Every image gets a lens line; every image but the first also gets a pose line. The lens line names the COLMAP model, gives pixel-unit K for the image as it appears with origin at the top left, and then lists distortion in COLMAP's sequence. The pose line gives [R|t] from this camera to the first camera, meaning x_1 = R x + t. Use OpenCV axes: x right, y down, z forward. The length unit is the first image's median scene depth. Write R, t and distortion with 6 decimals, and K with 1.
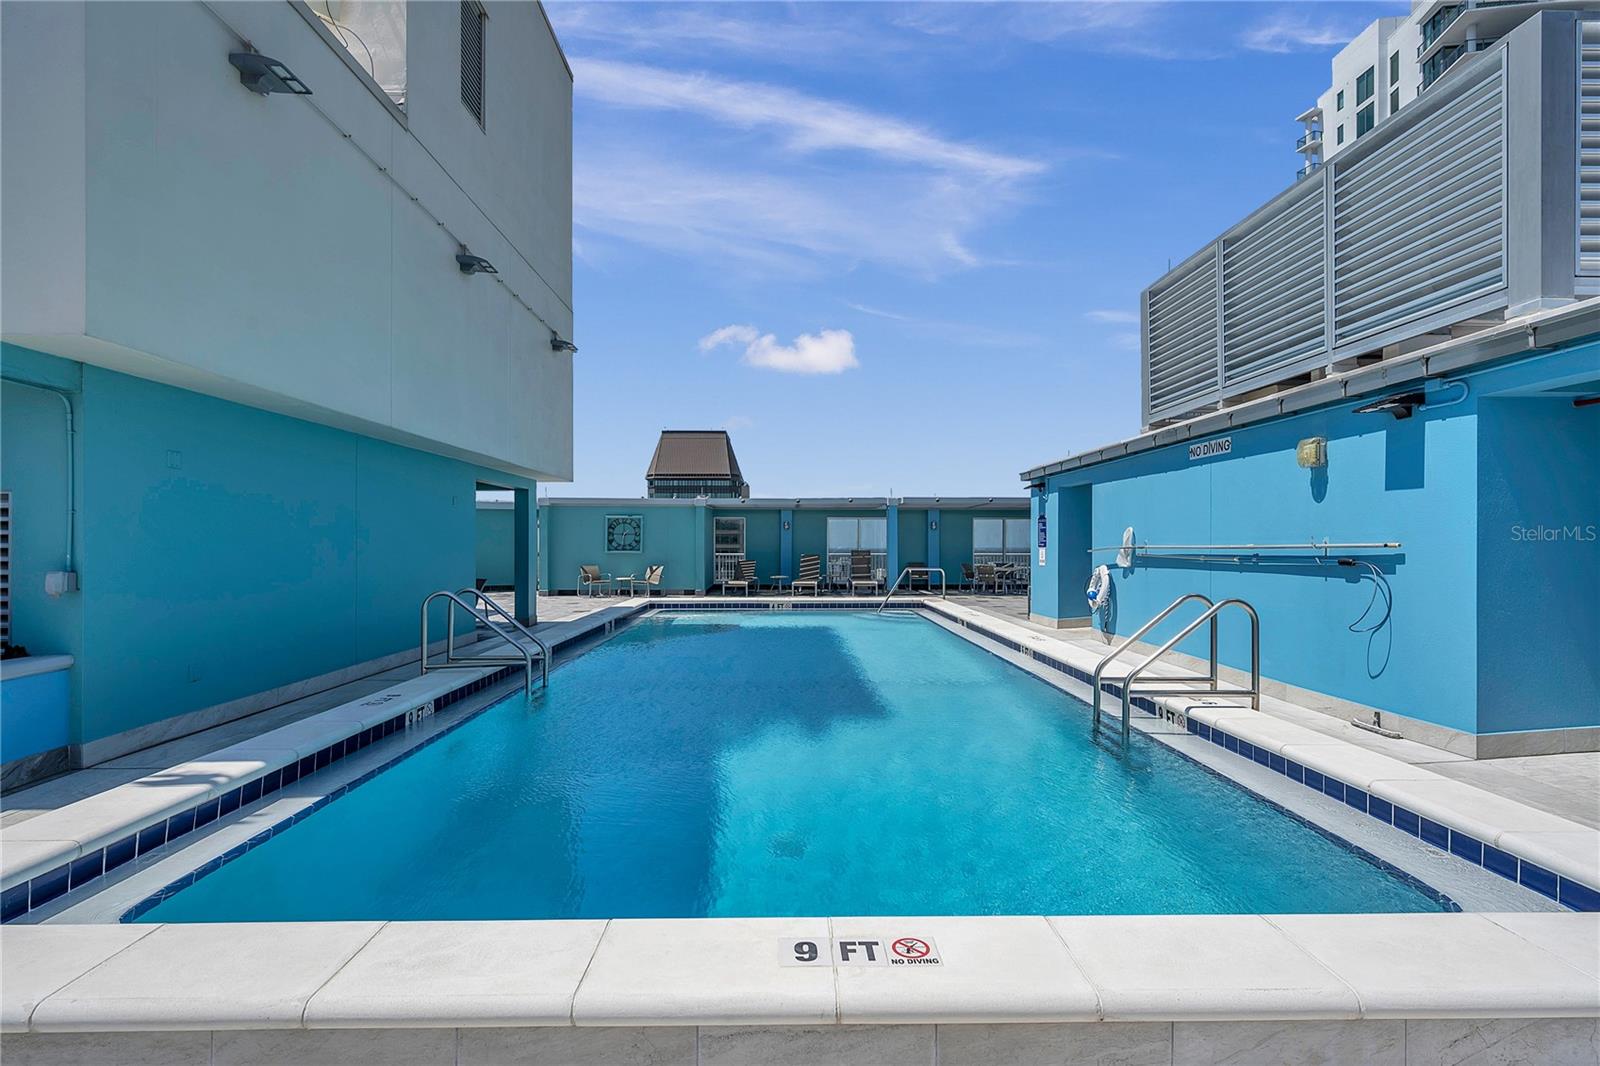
lens RADIAL K [[778.9, 0, 810.3], [0, 778.9, 533.9], [0, 0, 1]] dist [0.002202, 0.000760]
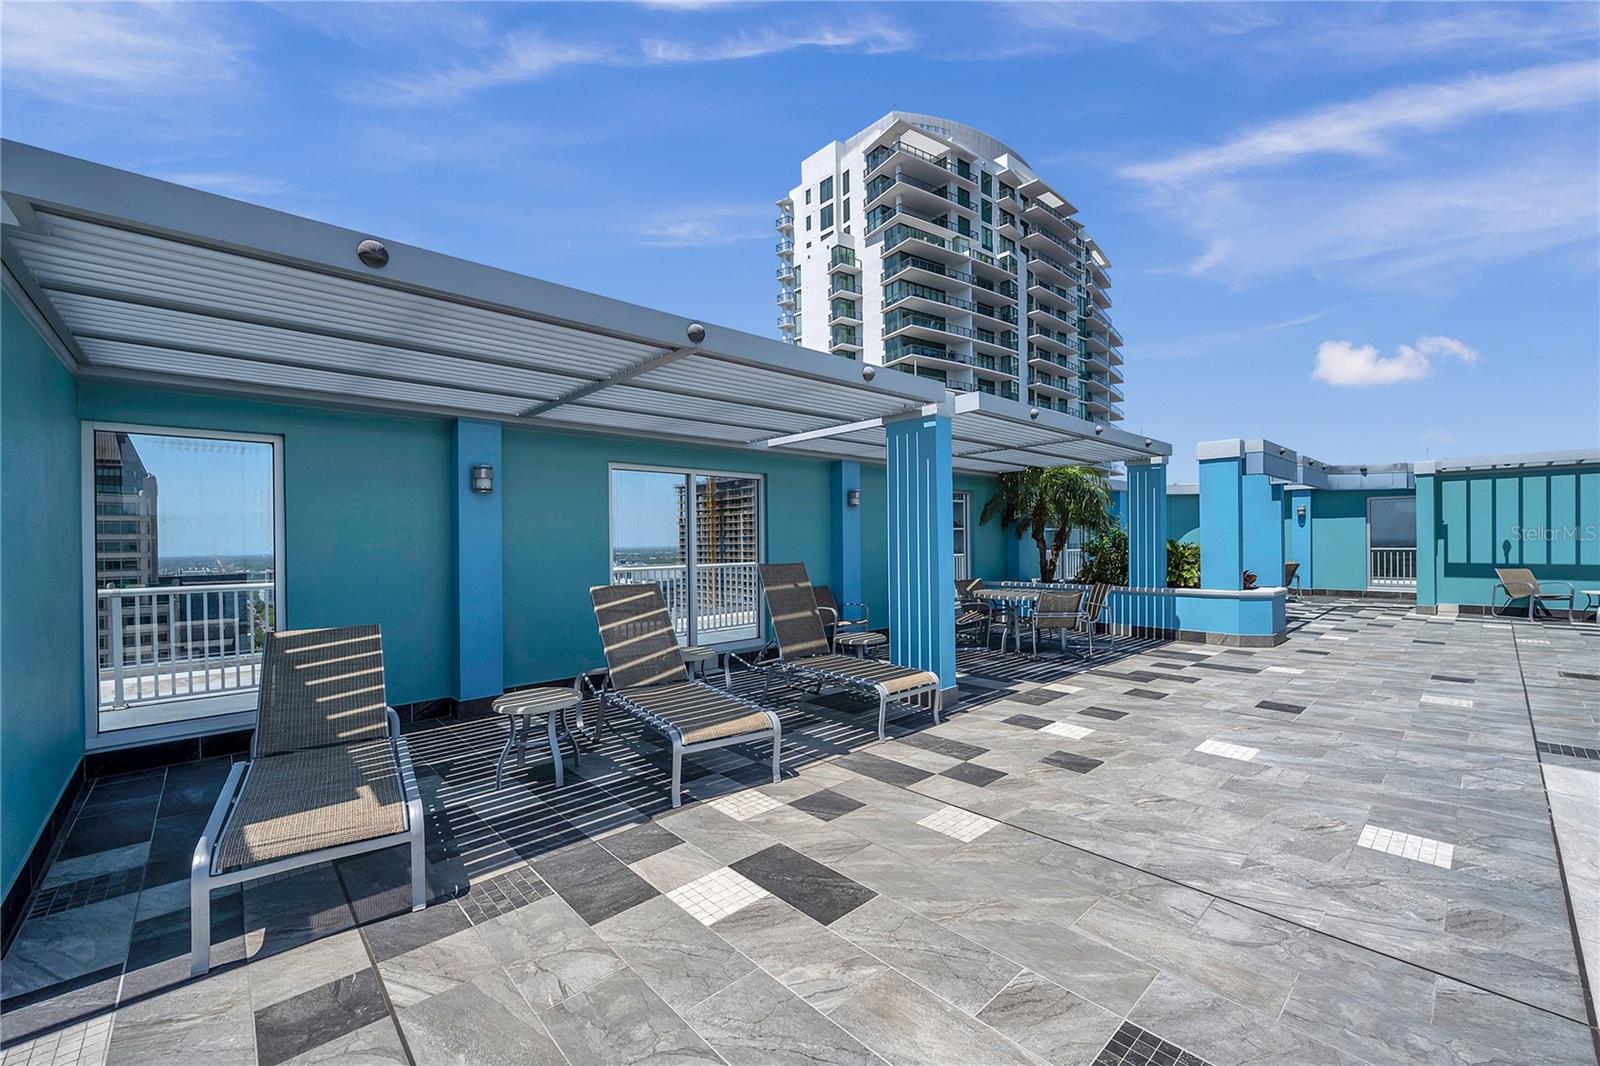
lens RADIAL K [[640.2, 0, 788.9], [0, 640.2, 537.2], [0, 0, 1]] dist [0.004378, -0.000073]
pose [[0.761507, -0.004264, 0.648143, -0.167400], [0.006076, 0.999981, -0.000559, 0.017141], [-0.648129, 0.004364, 0.761518, 1.377997]]
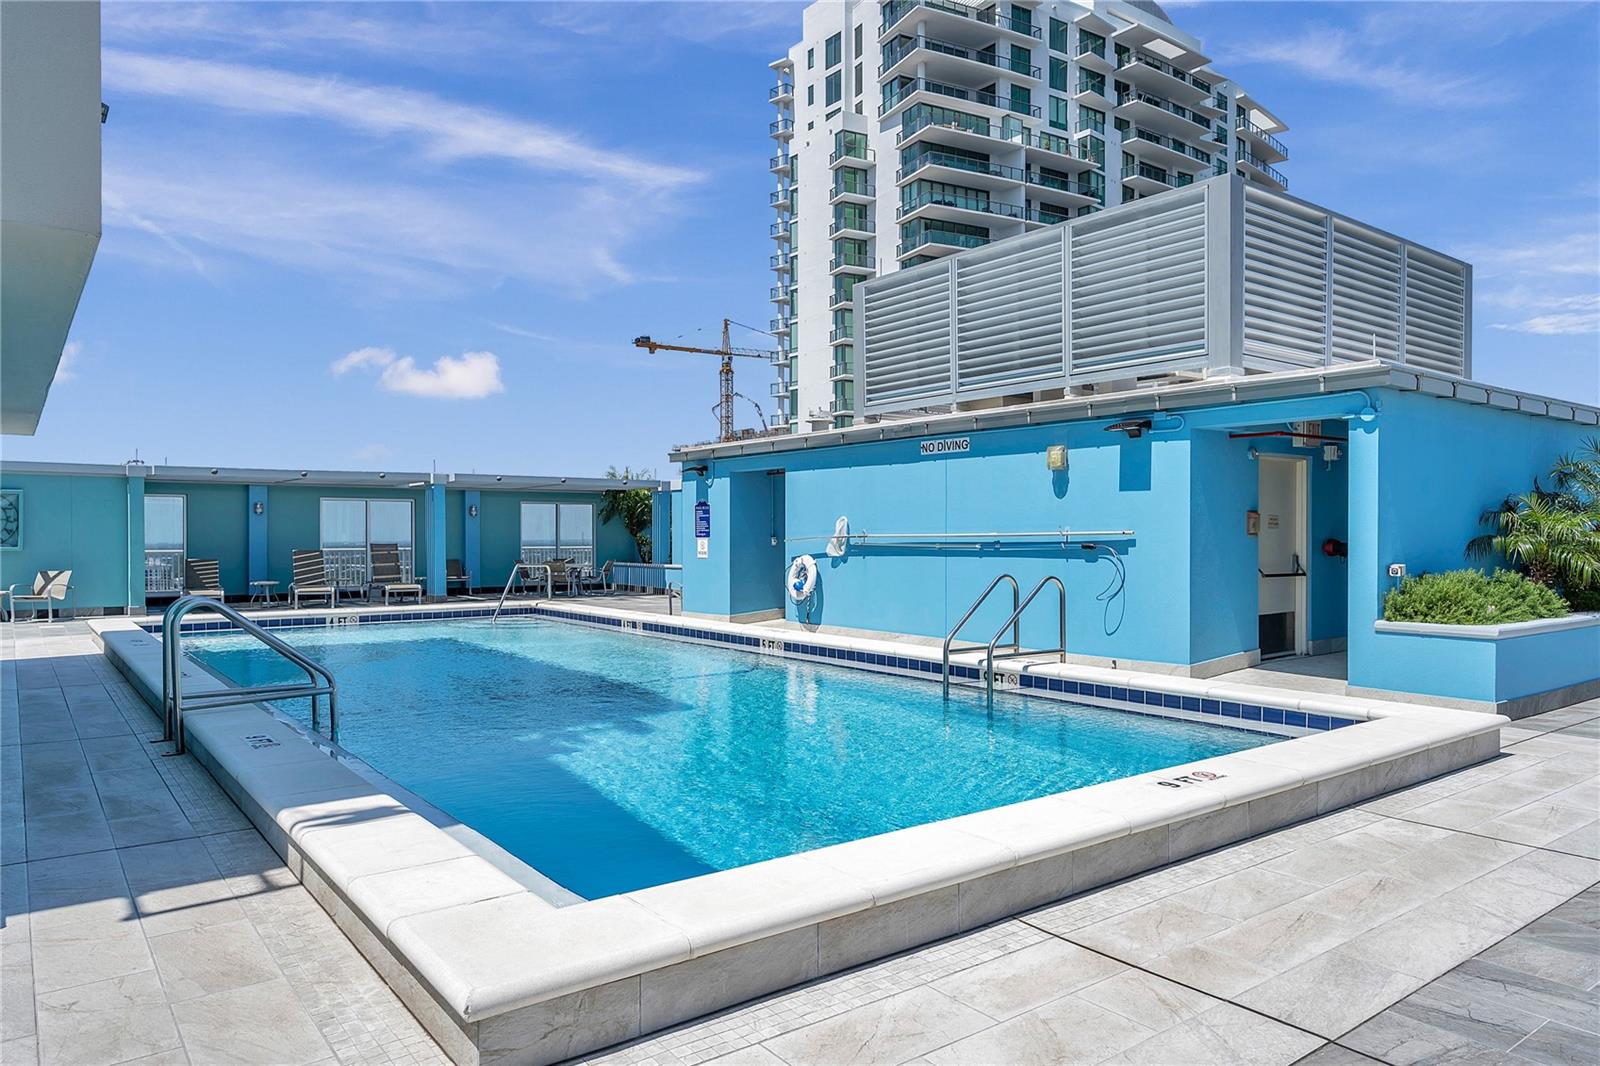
lens RADIAL K [[1040.2, 0, 813.1], [0, 1040.2, 535.4], [0, 0, 1]] dist [0.006059, 0.005043]
pose [[0.806502, -0.001319, 0.591231, -0.323267], [-0.005529, 0.999937, 0.009773, 0.002049], [-0.591206, -0.011150, 0.806443, -0.048912]]
